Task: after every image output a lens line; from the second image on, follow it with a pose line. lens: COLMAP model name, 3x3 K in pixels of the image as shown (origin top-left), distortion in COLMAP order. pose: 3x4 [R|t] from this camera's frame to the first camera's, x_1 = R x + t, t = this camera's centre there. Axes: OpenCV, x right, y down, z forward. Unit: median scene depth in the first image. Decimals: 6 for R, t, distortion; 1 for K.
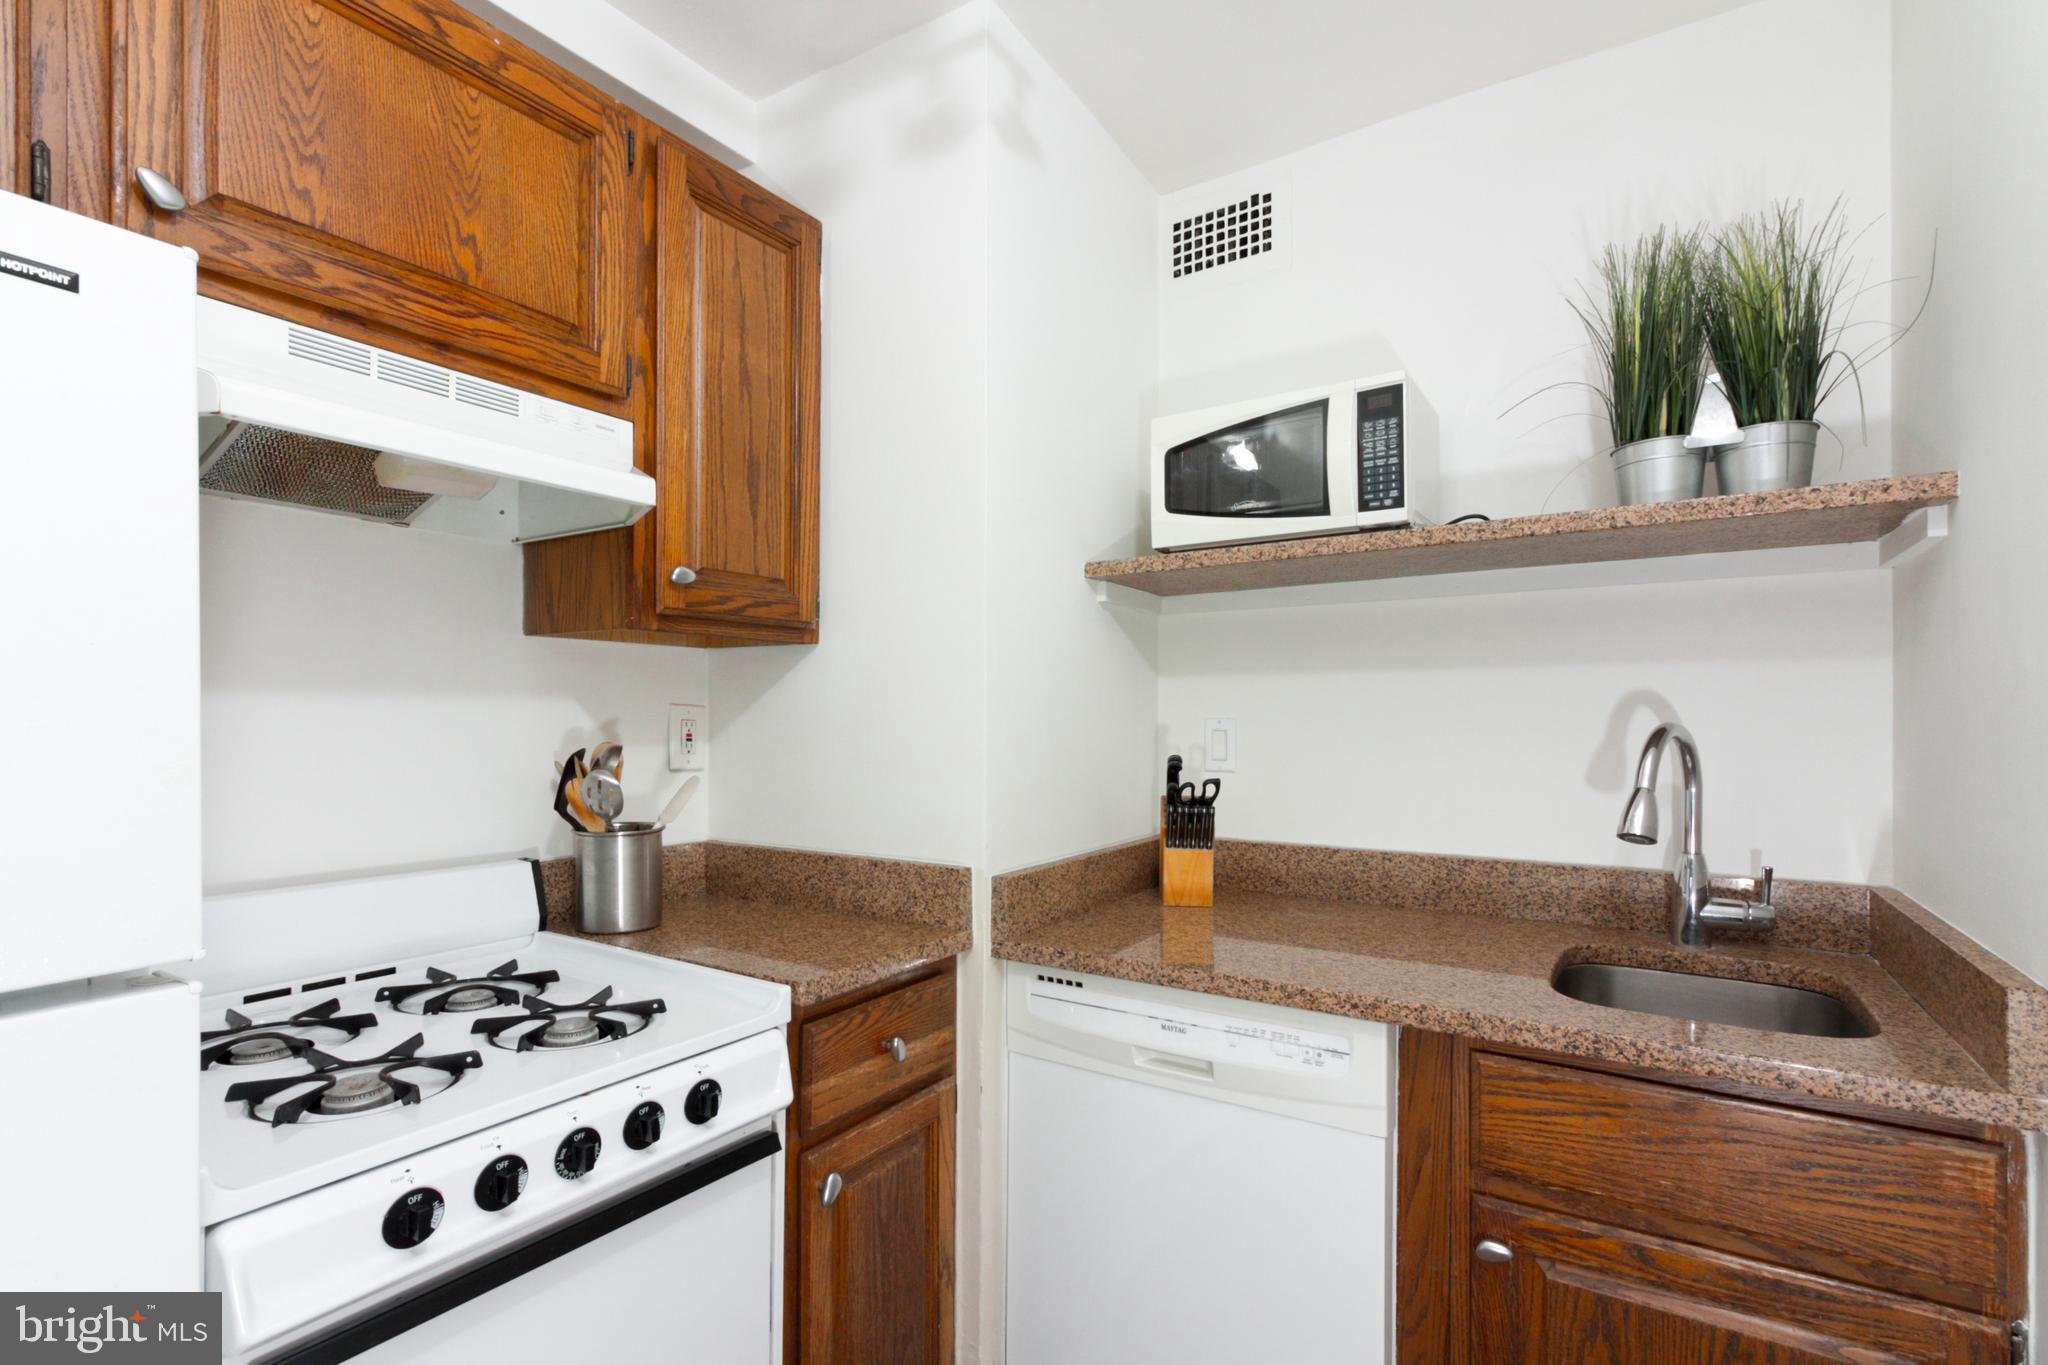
lens RADIAL K [[979.8, 0, 1023.2], [0, 979.8, 717.0], [0, 0, 1]] dist [0.000571, 0.000665]
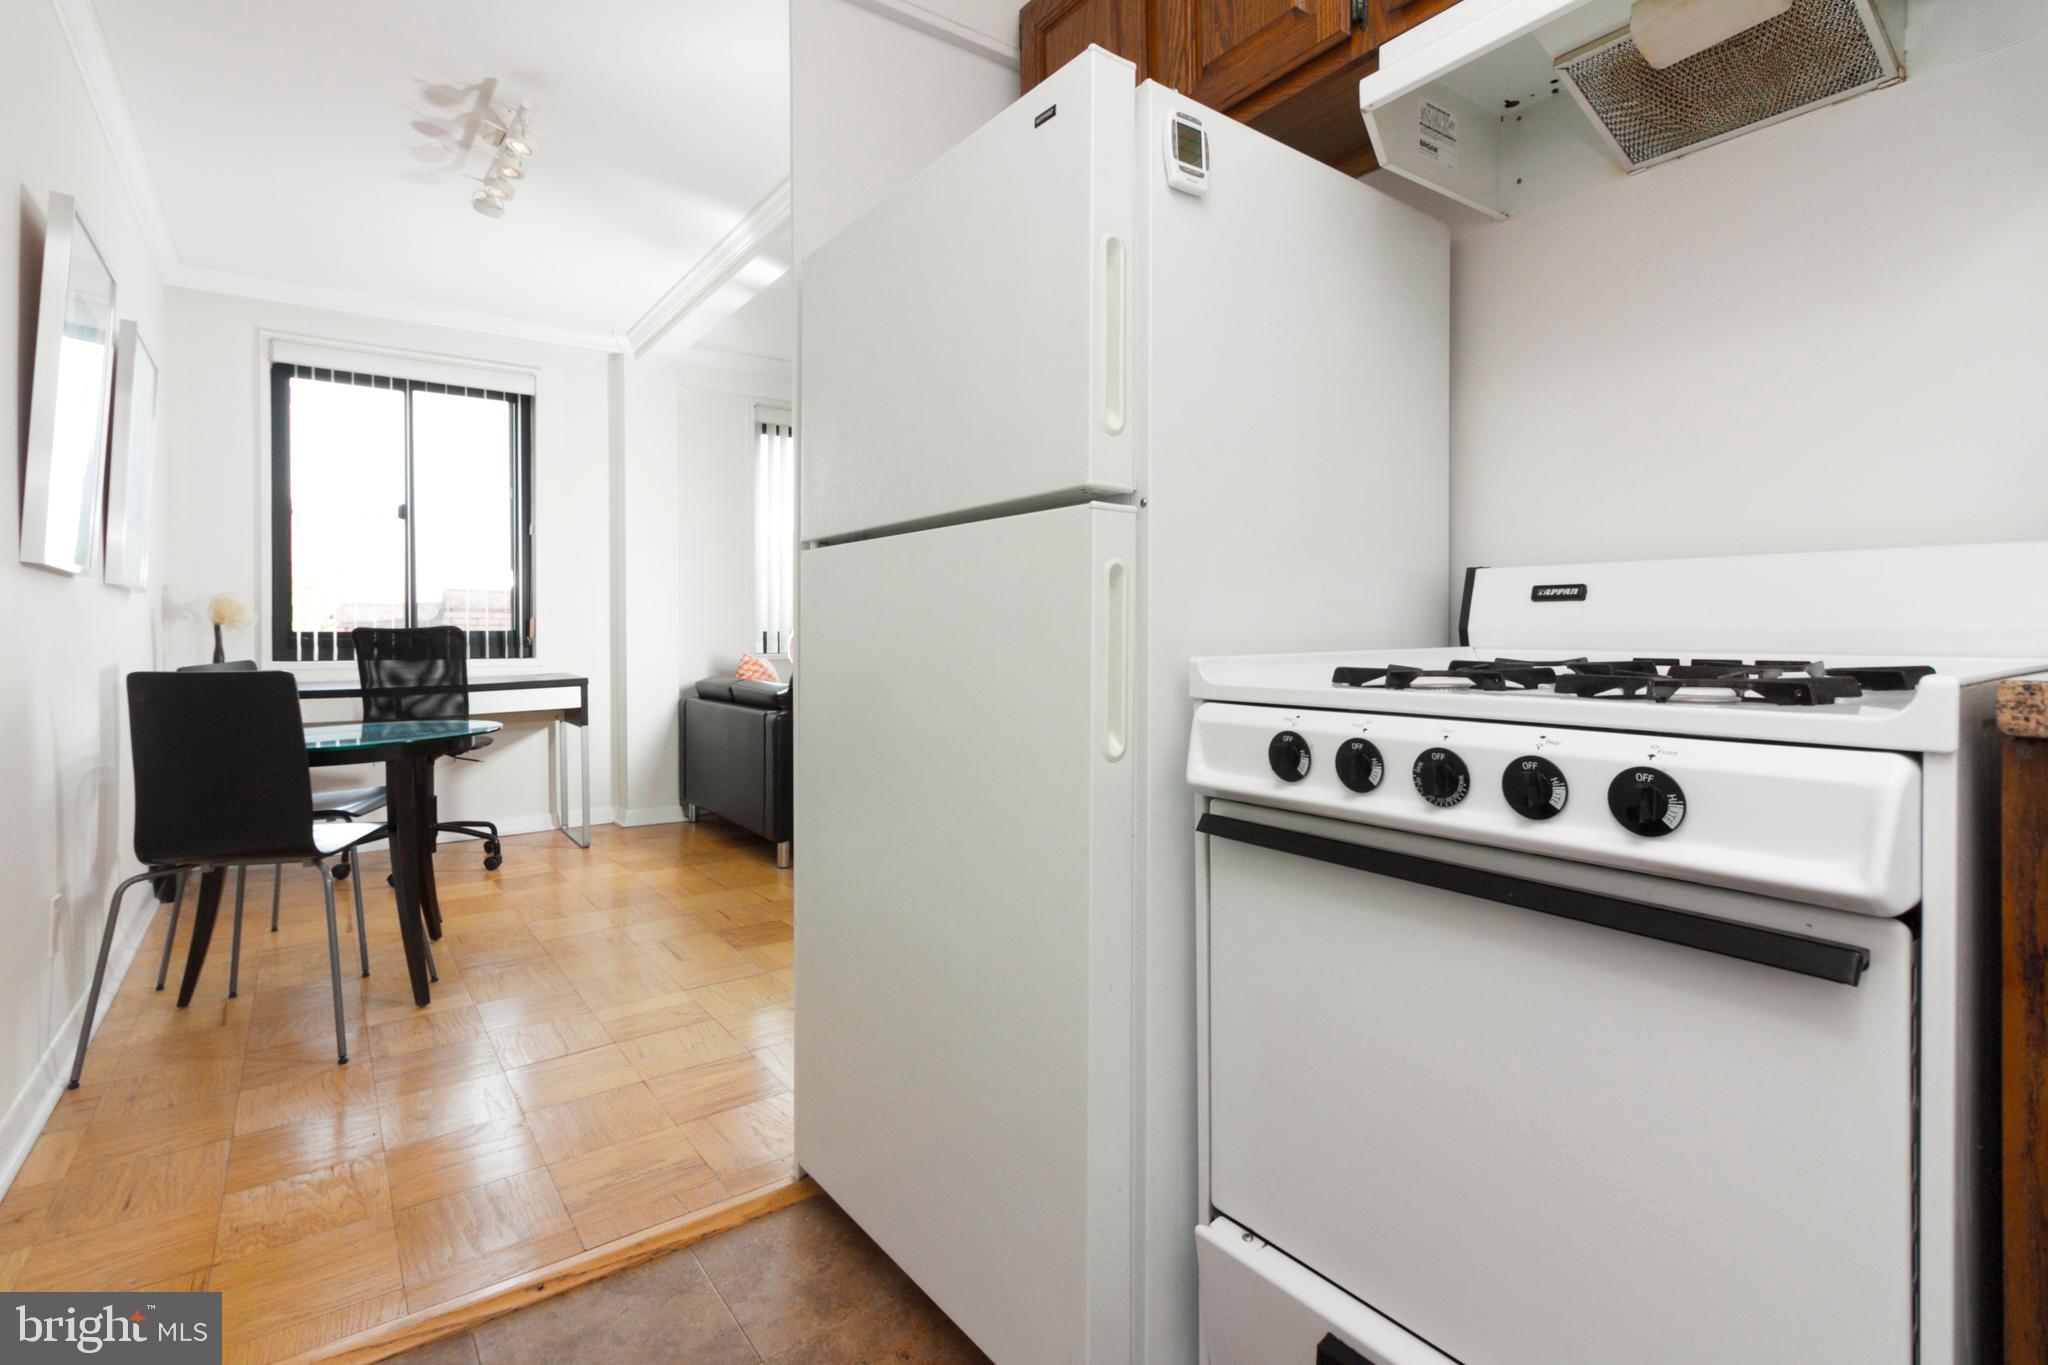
lens RADIAL K [[964.9, 0, 1004.7], [0, 964.9, 635.1], [0, 0, 1]] dist [0.003942, 0.000581]
pose [[-0.364752, 0.004660, -0.931093, 0.301871], [0.004477, 0.999985, 0.003251, 0.216940], [0.931094, -0.002983, -0.364767, 0.647533]]
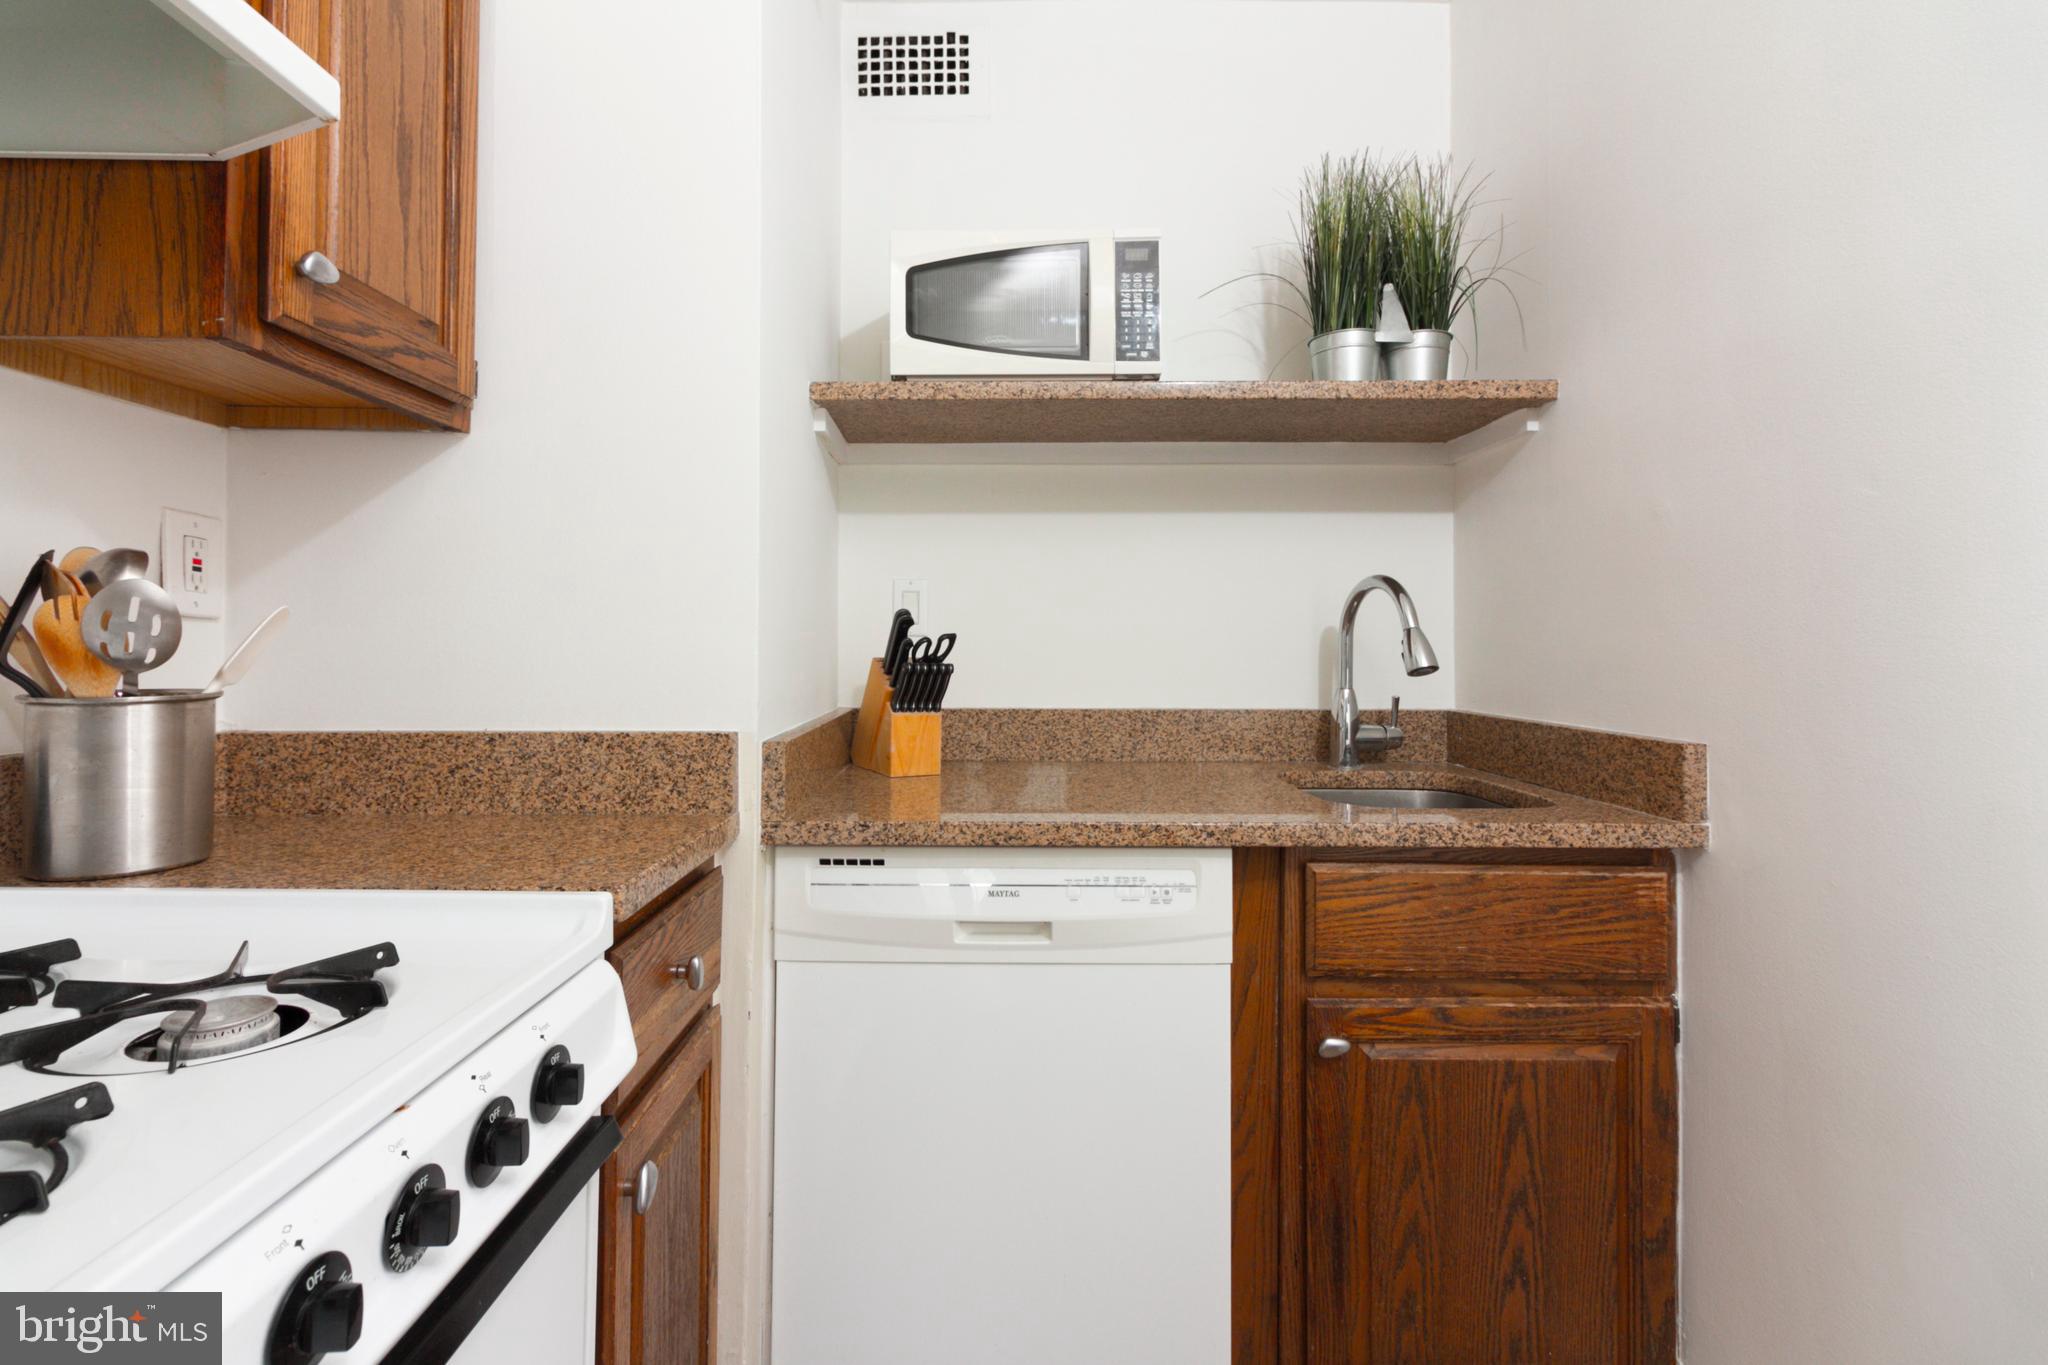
lens RADIAL K [[964.9, 0, 1004.7], [0, 964.9, 635.1], [0, 0, 1]] dist [0.003942, 0.000581]
pose [[0.834368, 0.008203, 0.551146, -0.325201], [-0.001413, 0.999918, -0.012744, 0.093477], [-0.551206, 0.009855, 0.834311, 0.262595]]
